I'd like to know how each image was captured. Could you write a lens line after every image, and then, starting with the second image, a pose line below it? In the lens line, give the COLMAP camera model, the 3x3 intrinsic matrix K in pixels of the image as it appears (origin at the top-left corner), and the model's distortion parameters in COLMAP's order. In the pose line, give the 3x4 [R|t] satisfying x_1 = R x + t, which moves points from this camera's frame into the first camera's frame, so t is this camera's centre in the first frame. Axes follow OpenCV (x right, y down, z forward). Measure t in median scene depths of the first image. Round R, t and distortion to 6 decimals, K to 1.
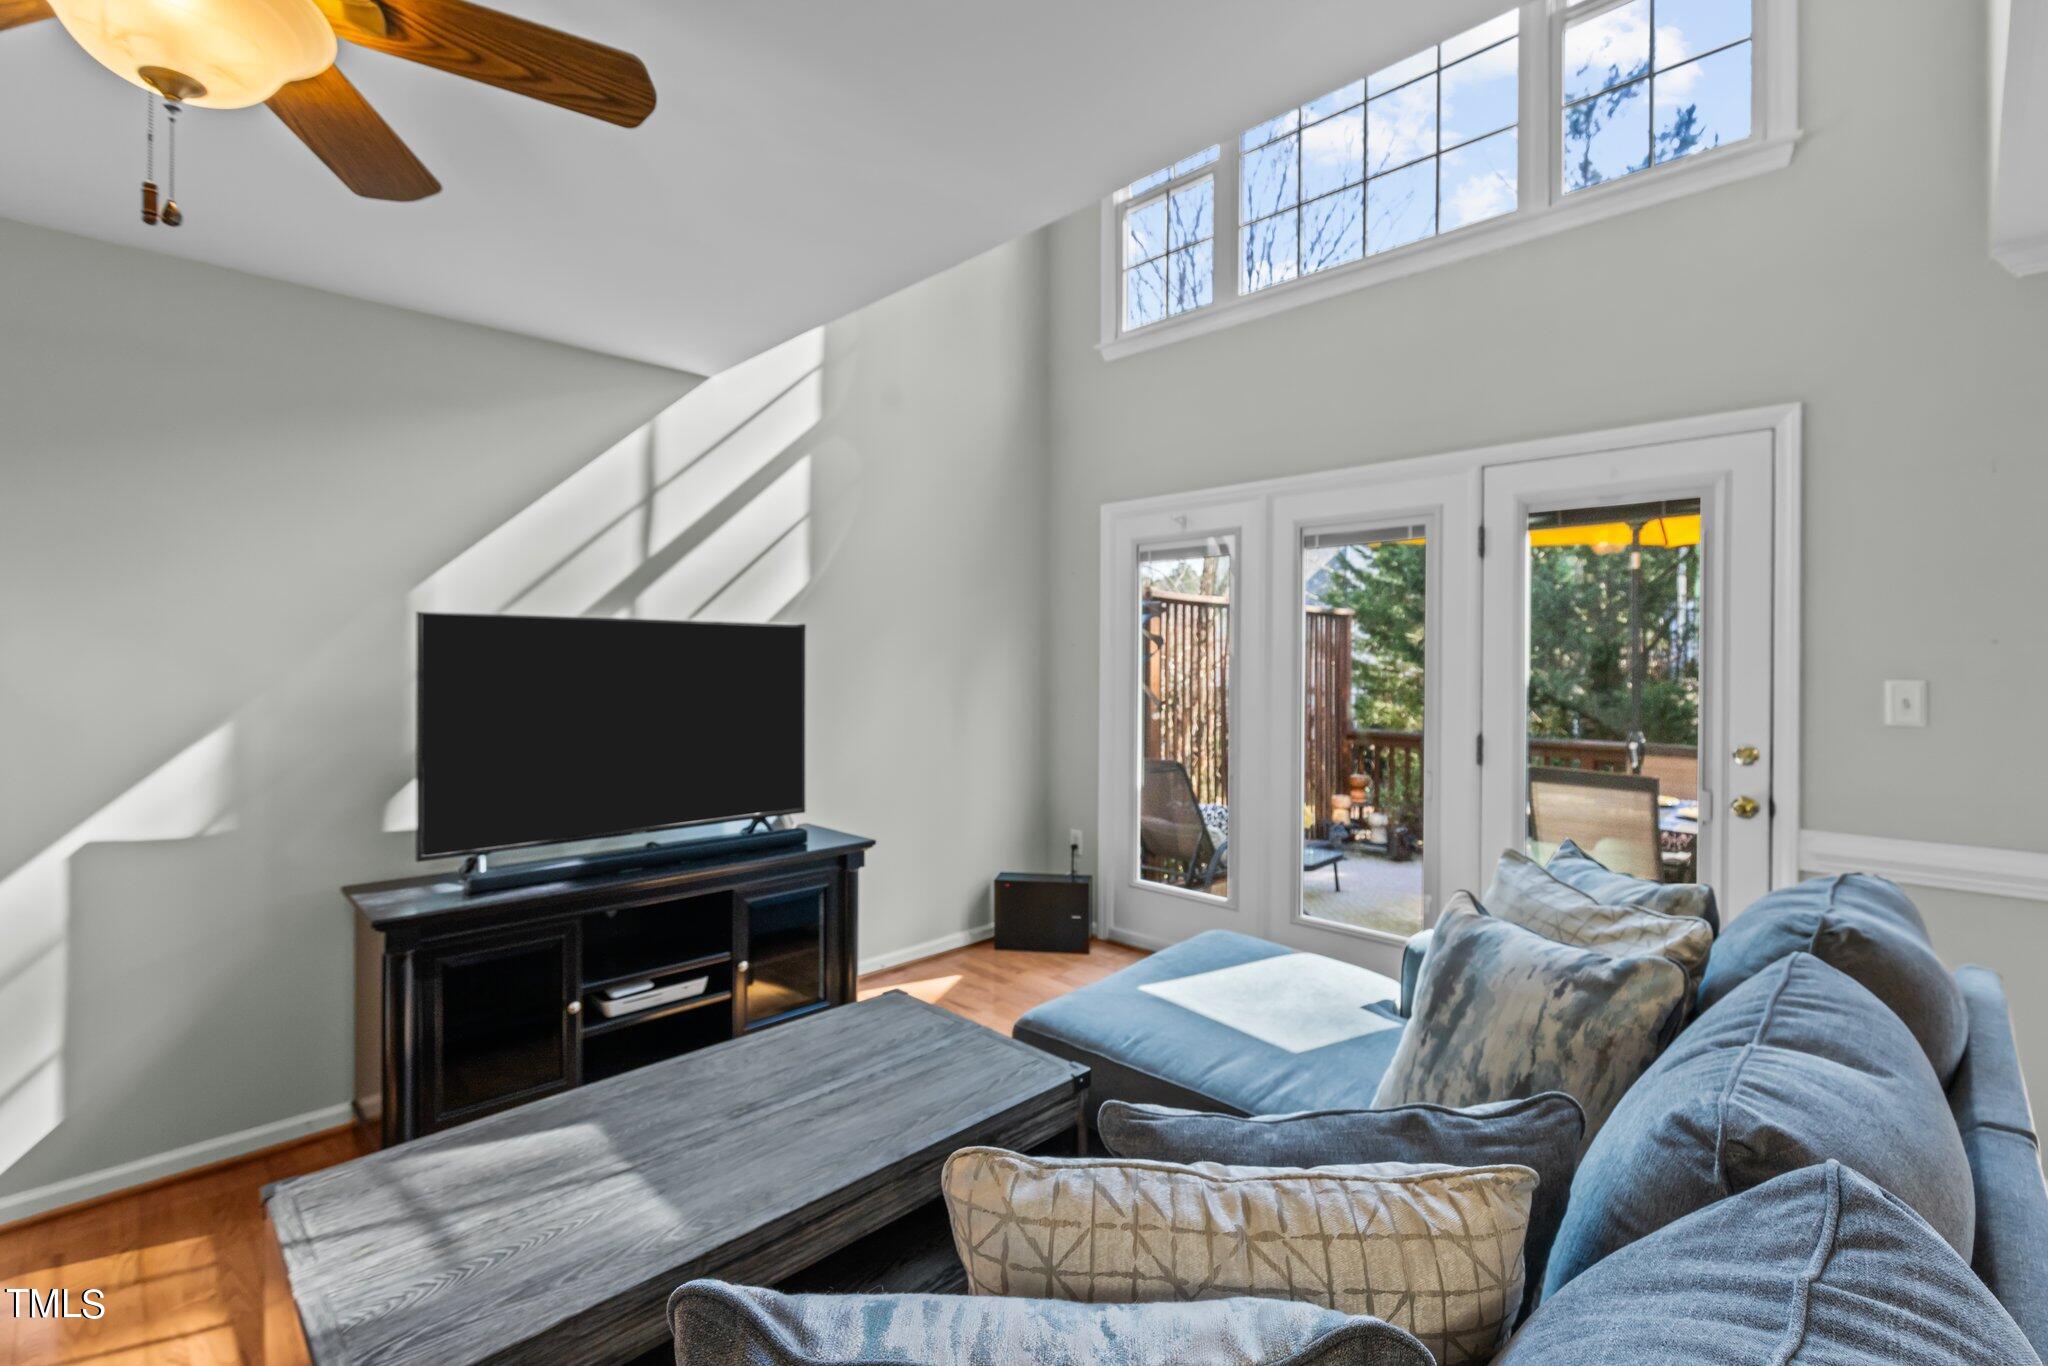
lens RADIAL K [[907.3, 0, 1030.7], [0, 907.3, 654.1], [0, 0, 1]] dist [0.001033, -0.000017]
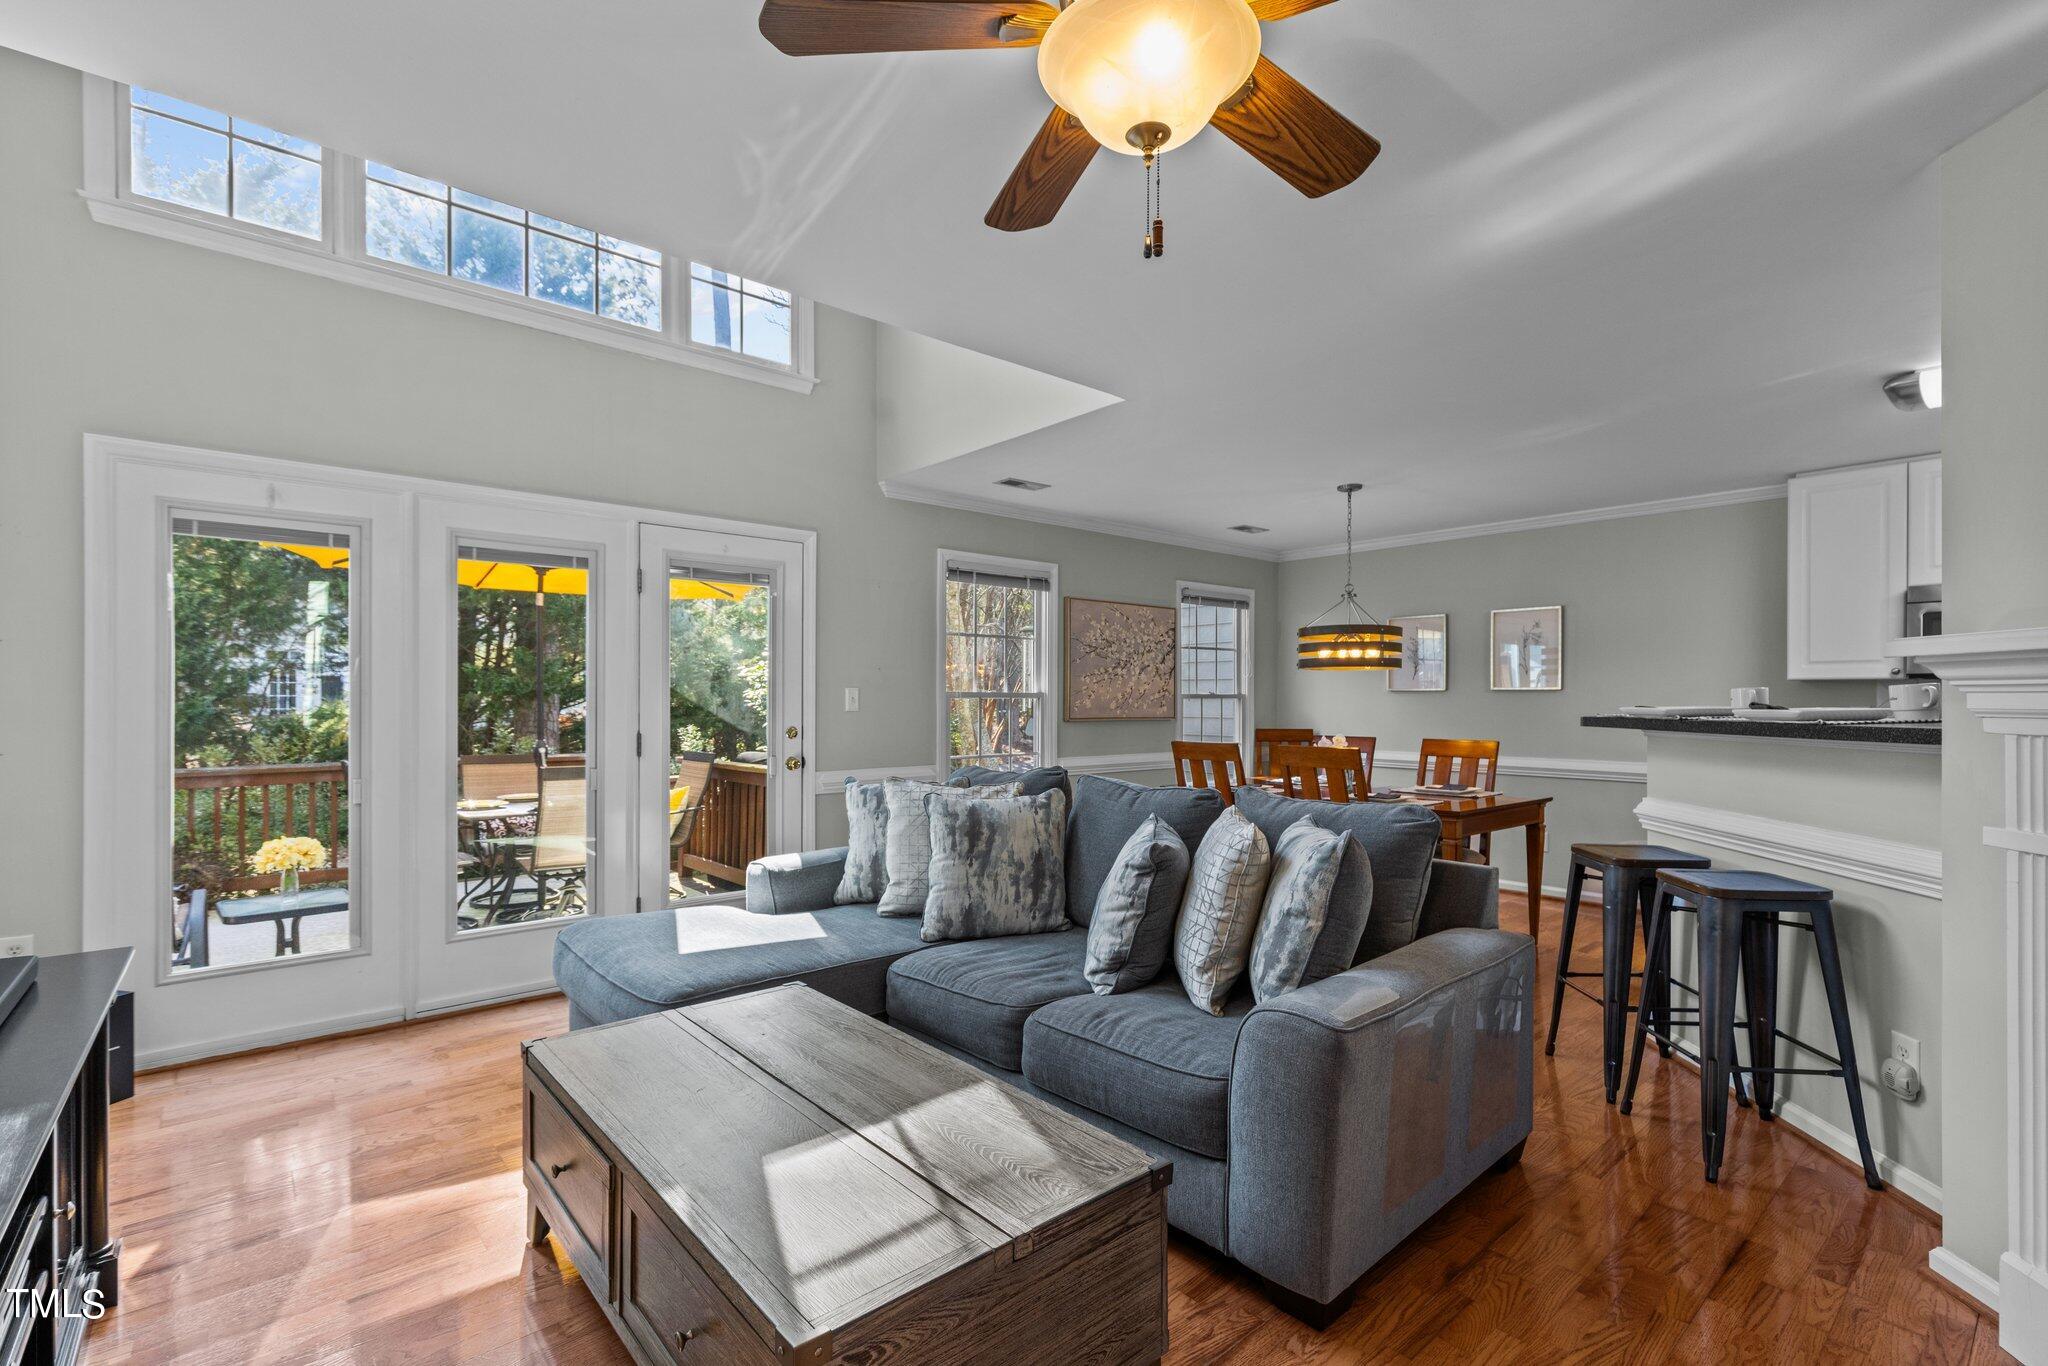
lens RADIAL K [[927.2, 0, 1016.2], [0, 927.2, 704.5], [0, 0, 1]] dist [0.002274, 0.000140]
pose [[0.082401, -0.011649, 0.996531, -0.742781], [-0.004724, 0.999916, 0.012079, 0.029778], [-0.996588, -0.005703, 0.082339, 0.361735]]
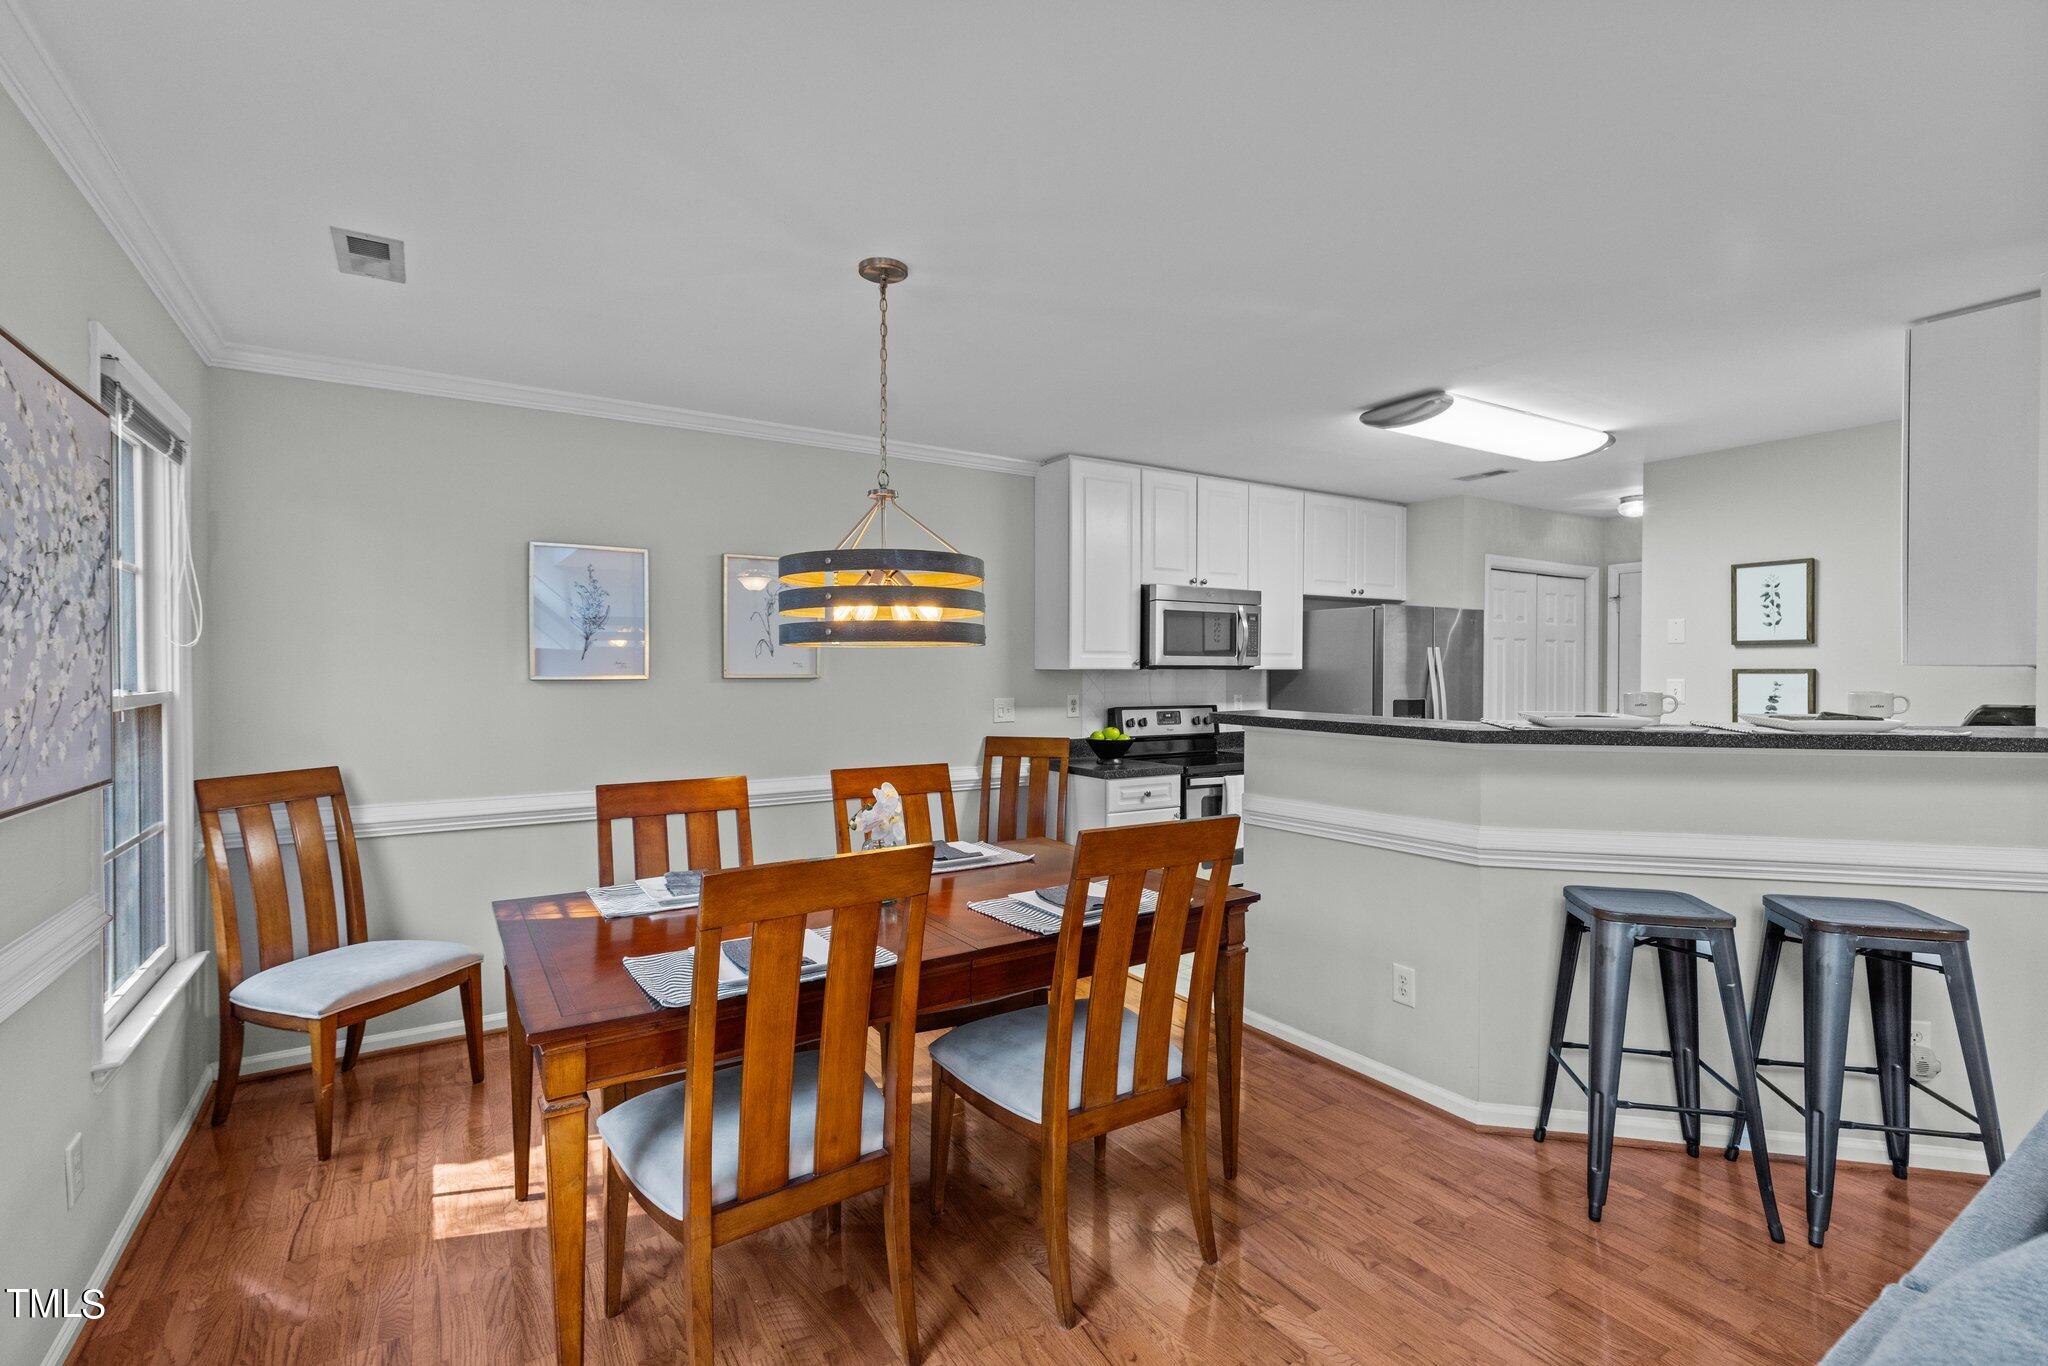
lens RADIAL K [[934.2, 0, 1024.0], [0, 934.2, 683.0], [0, 0, 1]] dist [0.012519, -0.000021]
pose [[-0.974278, -0.009778, 0.225135, 0.567974], [-0.007506, 0.999912, 0.010945, 0.007351], [-0.225222, 0.008973, -0.974266, 0.649204]]
